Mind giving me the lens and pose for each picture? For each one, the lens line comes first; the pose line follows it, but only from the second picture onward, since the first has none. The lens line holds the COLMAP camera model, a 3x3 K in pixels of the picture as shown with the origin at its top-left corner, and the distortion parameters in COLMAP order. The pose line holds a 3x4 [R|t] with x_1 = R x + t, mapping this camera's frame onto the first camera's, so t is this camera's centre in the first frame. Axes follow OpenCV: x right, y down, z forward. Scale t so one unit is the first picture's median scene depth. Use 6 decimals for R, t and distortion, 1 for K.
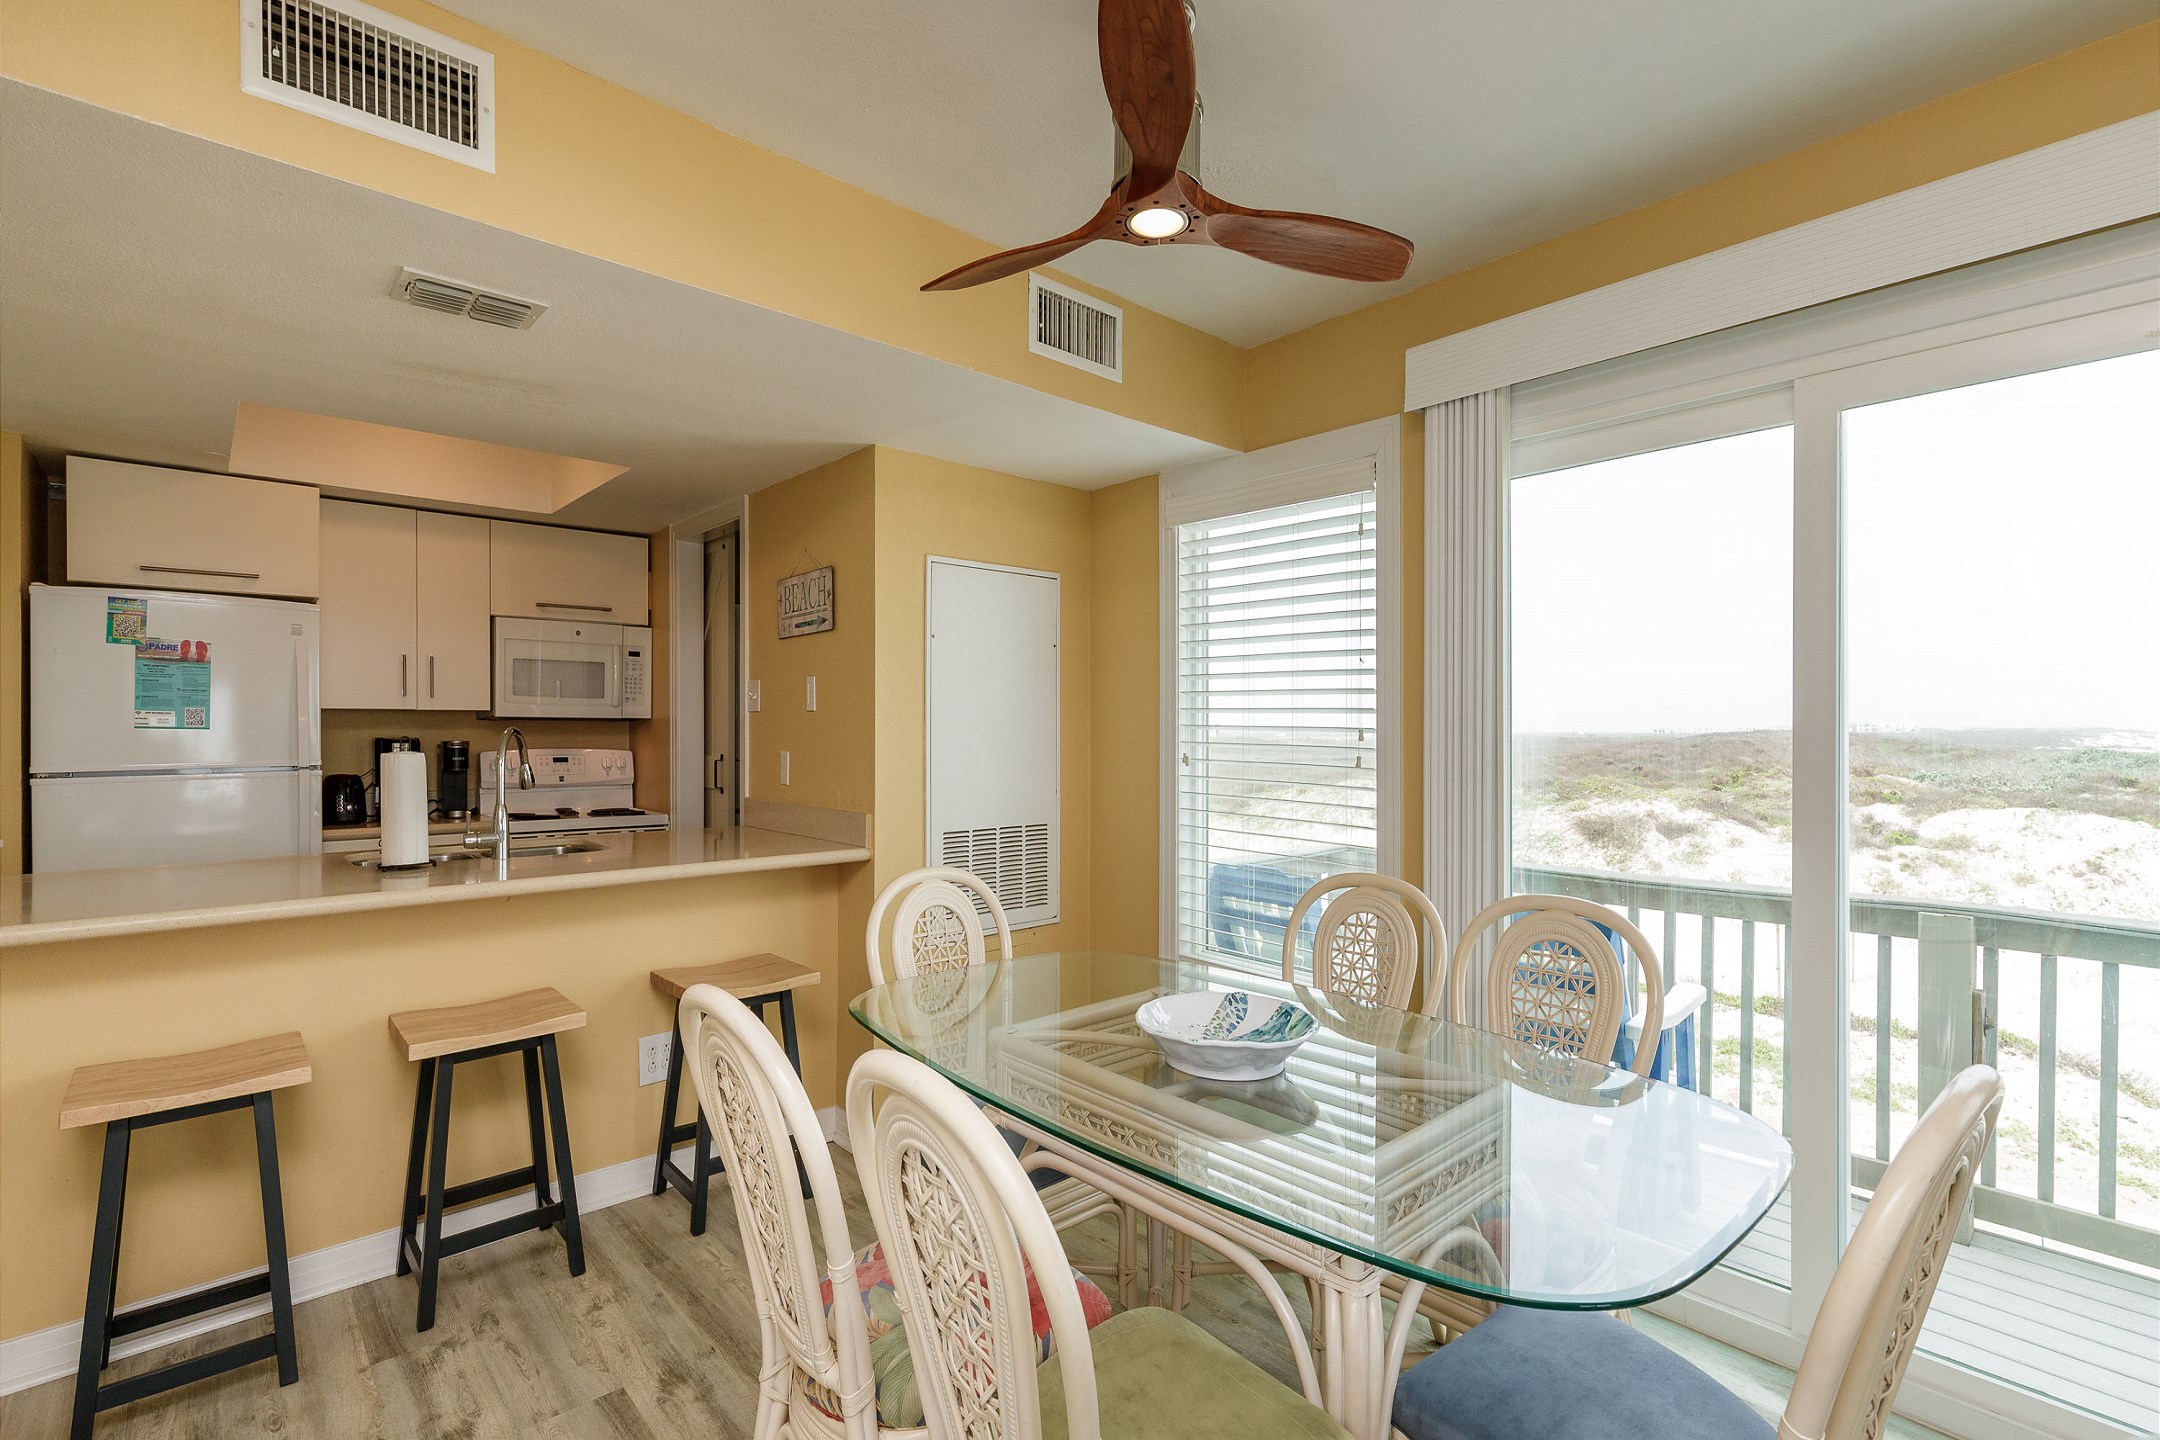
lens RADIAL K [[970.0, 0, 1072.6], [0, 970.0, 720.2], [0, 0, 1]] dist [0.009161, 0.000811]
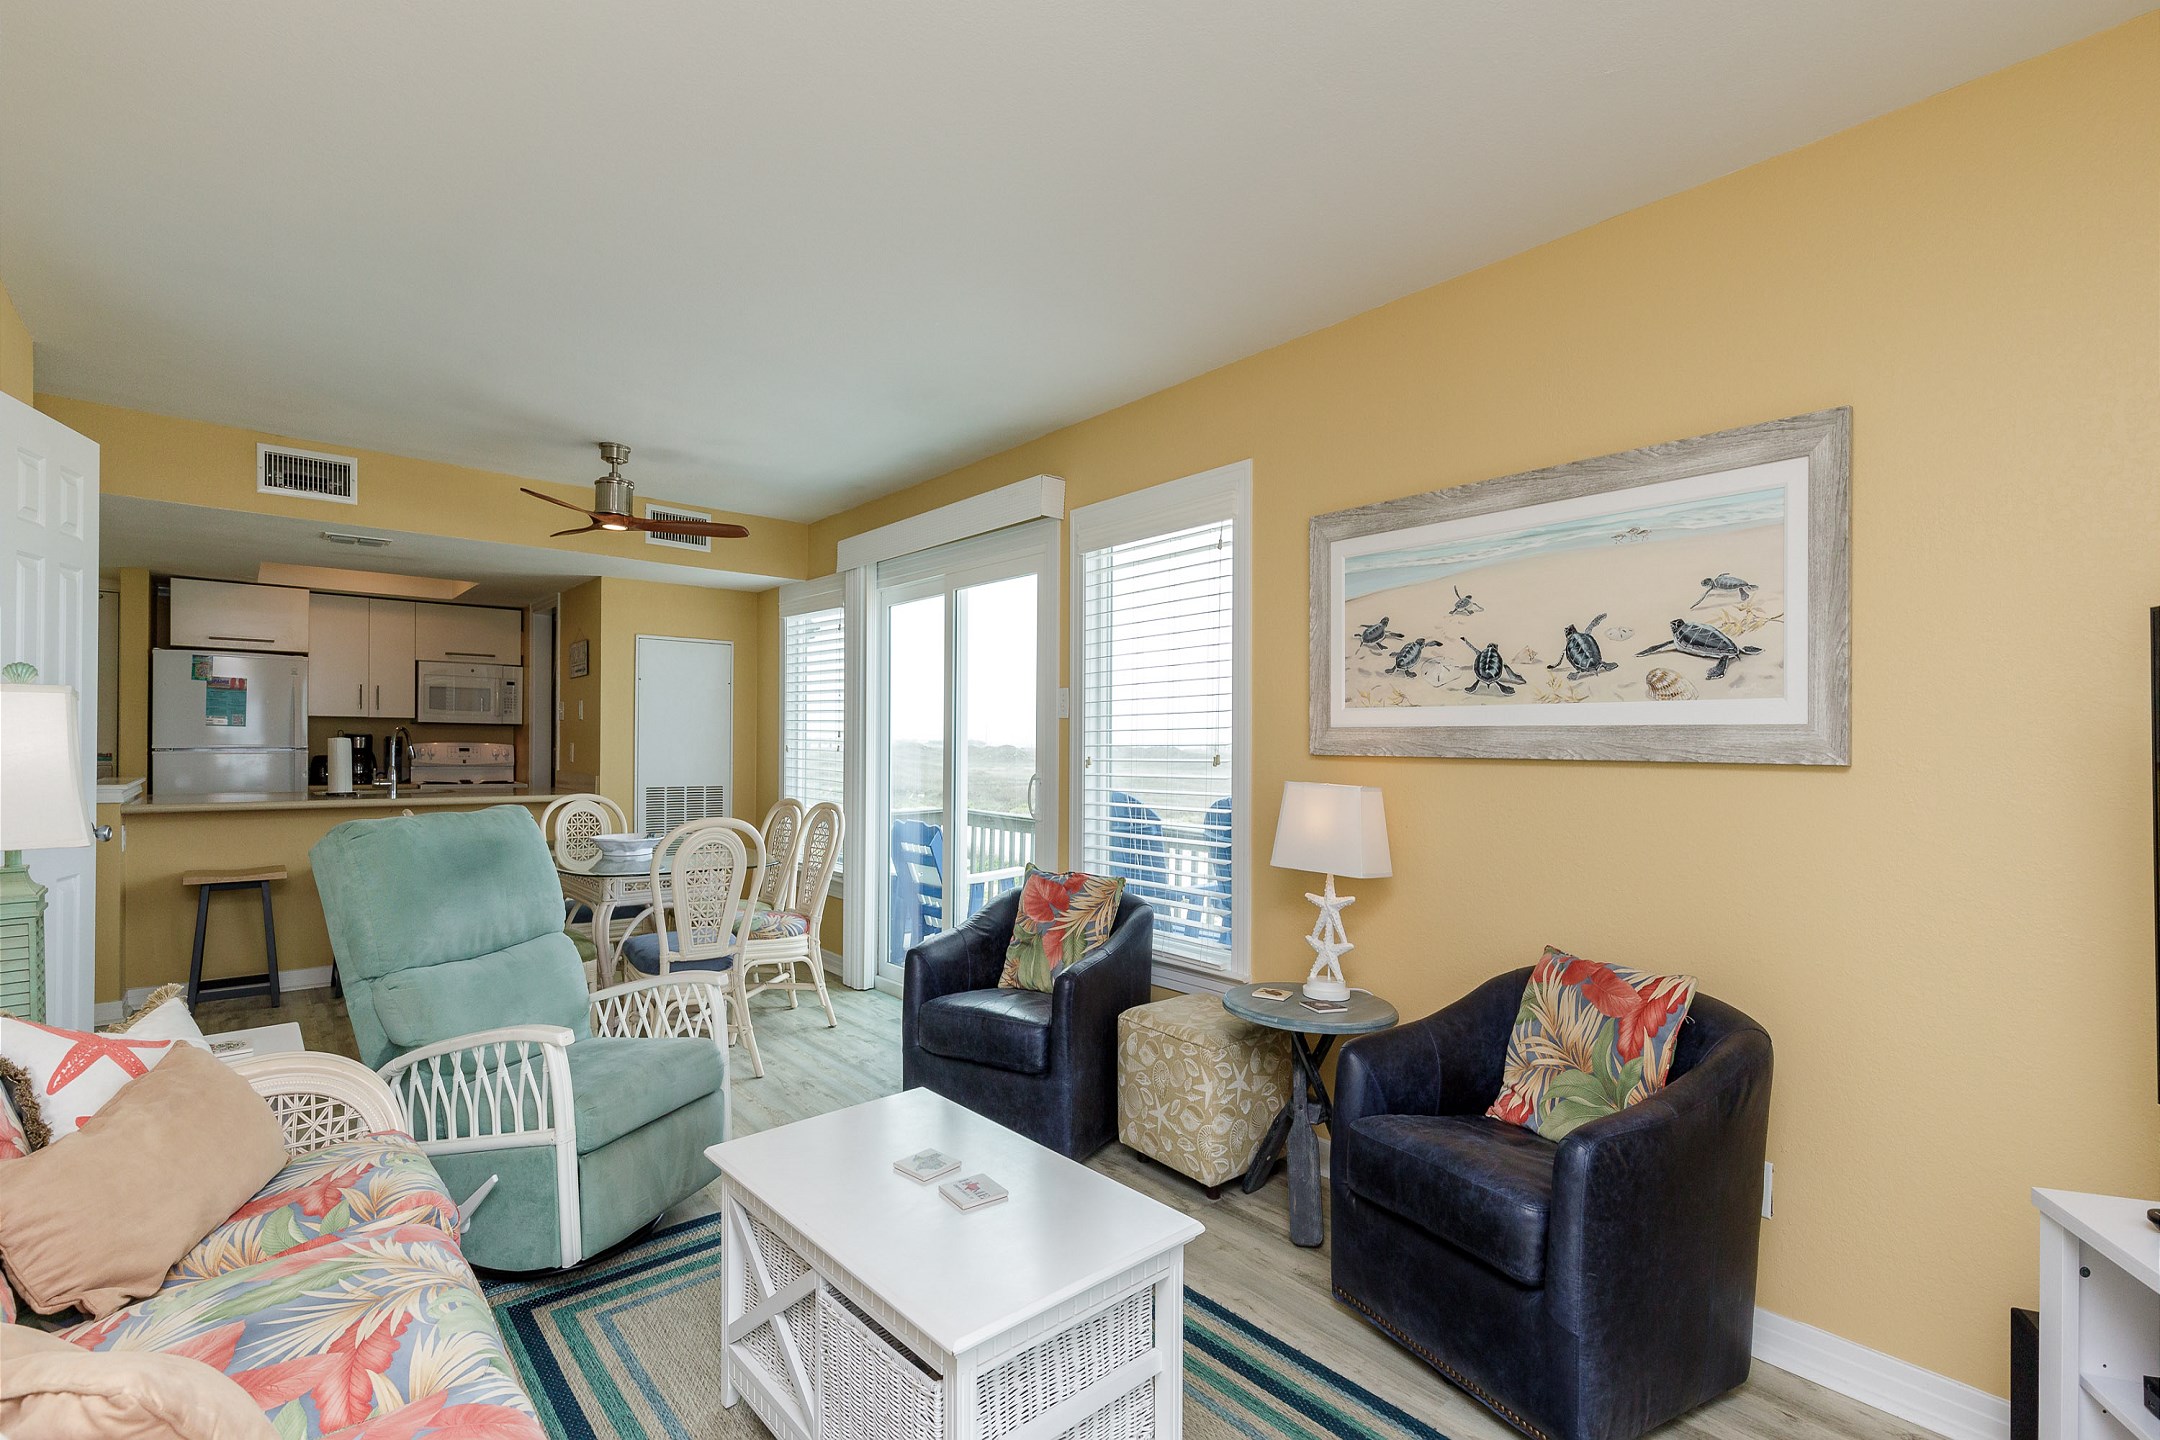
lens RADIAL K [[970.0, 0, 1093.8], [0, 970.0, 733.2], [0, 0, 1]] dist [0.009161, 0.000811]
pose [[0.999886, 0.007994, -0.012838, 0.720576], [-0.008037, 0.999962, -0.003341, 0.015028], [0.012811, 0.003444, 0.999912, -0.800615]]
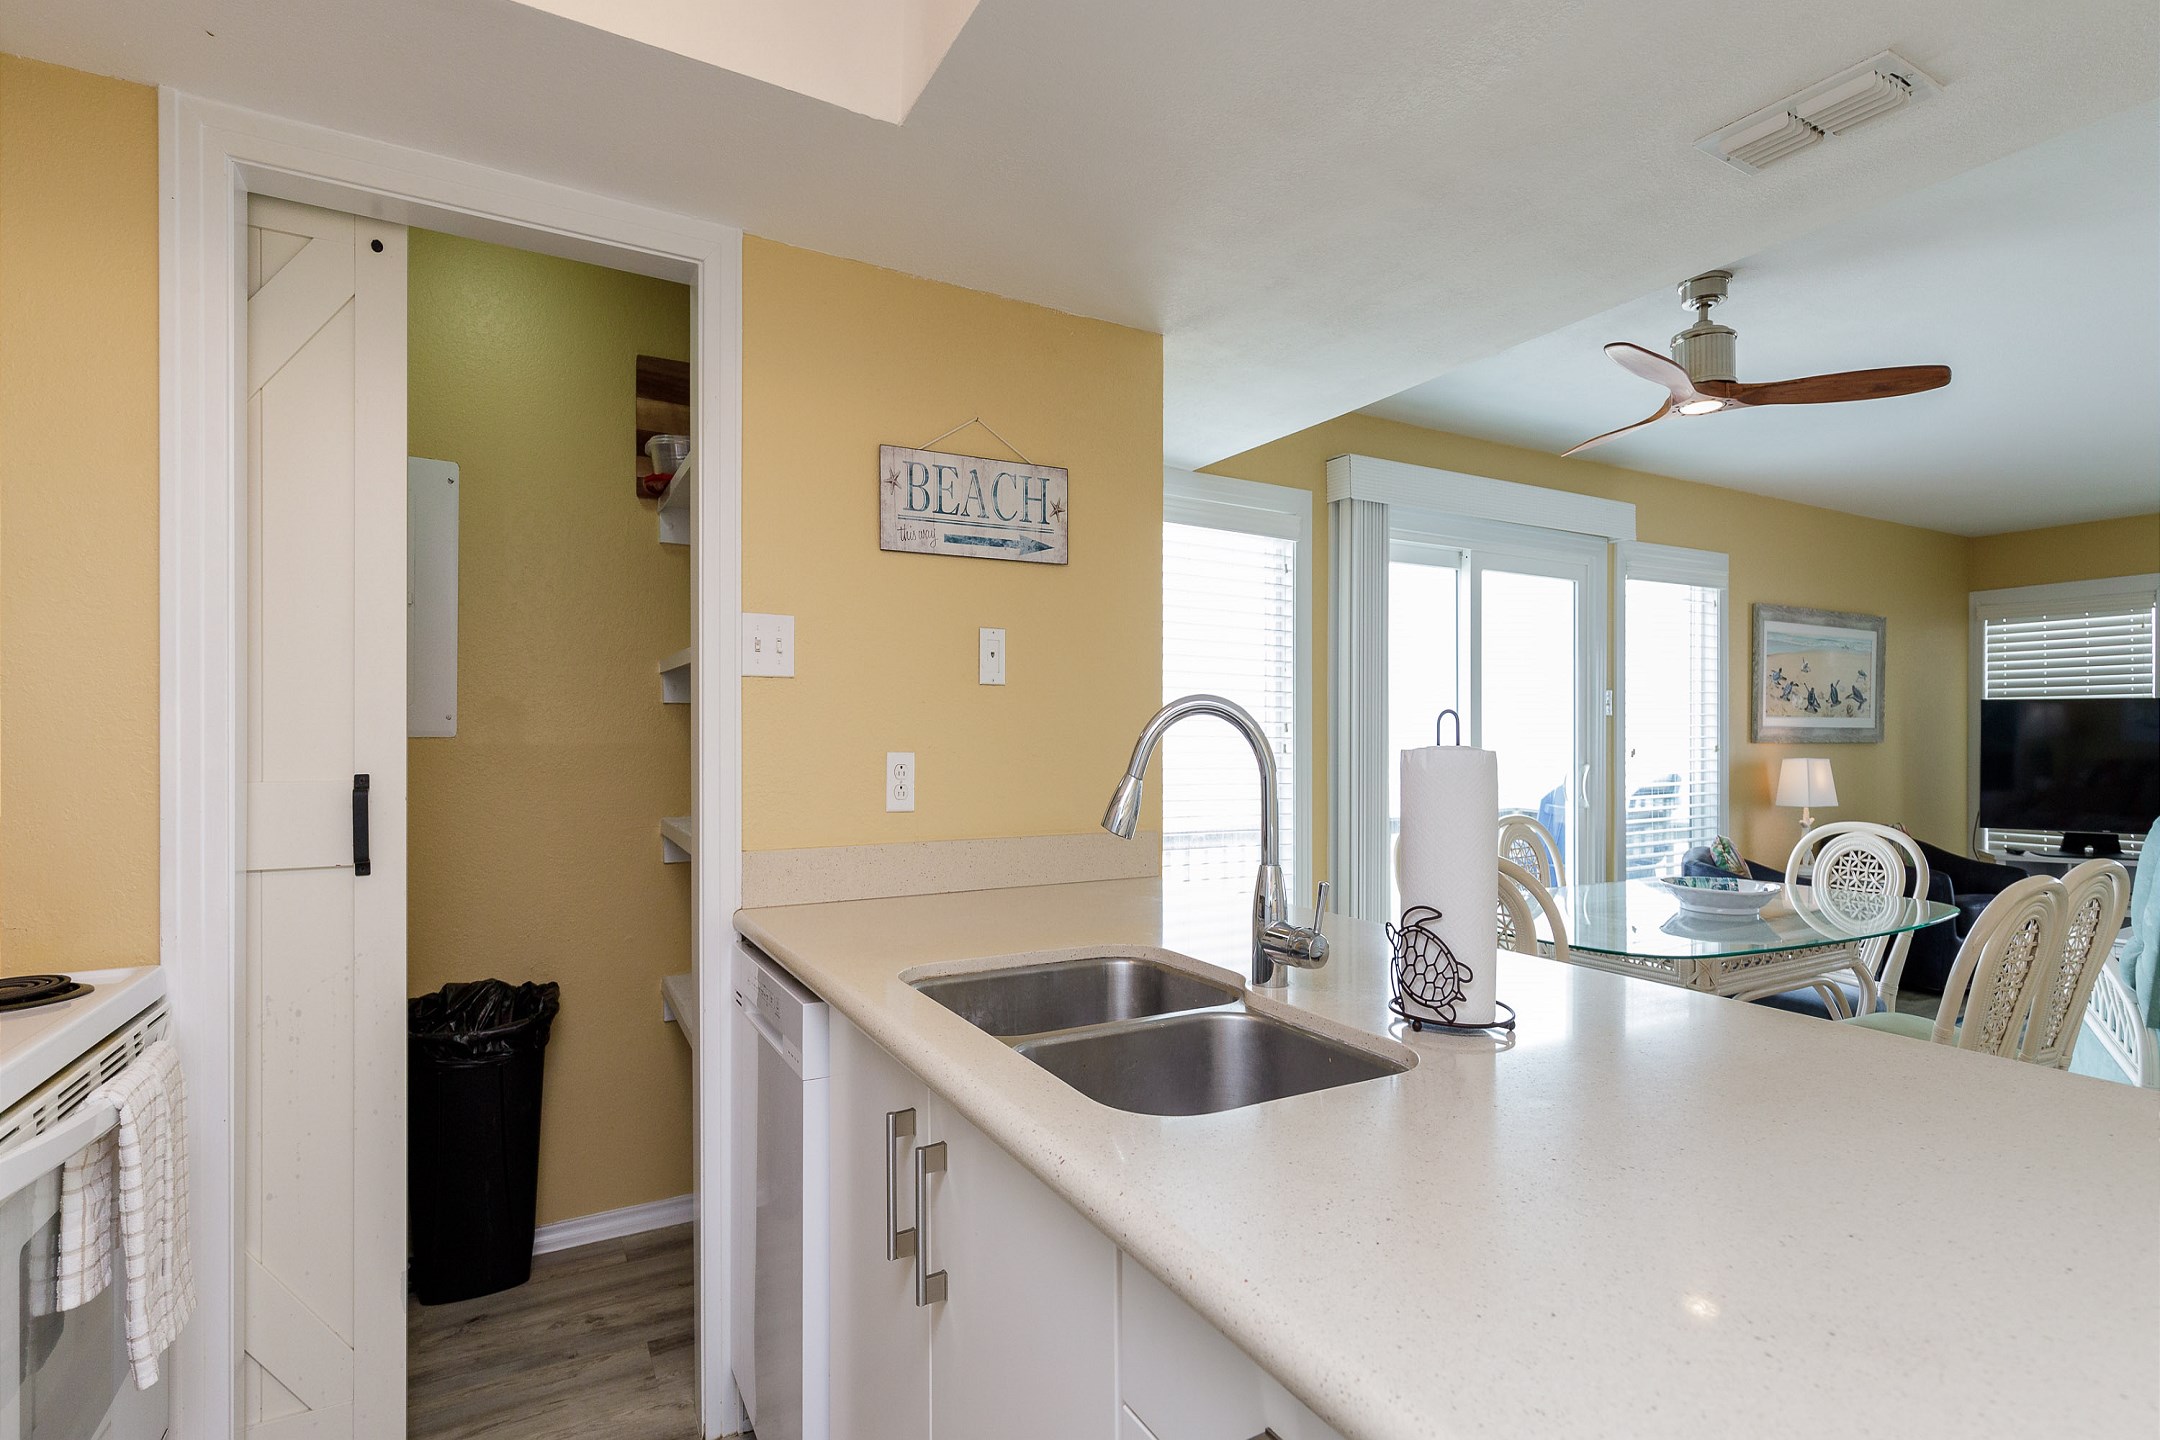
lens RADIAL K [[970.0, 0, 1087.2], [0, 970.0, 724.4], [0, 0, 1]] dist [0.009161, 0.000811]
pose [[0.236359, 0.007712, 0.971635, -0.883083], [-0.009535, 0.999939, -0.005617, 0.019893], [-0.971619, -0.007937, 0.236418, 0.818293]]
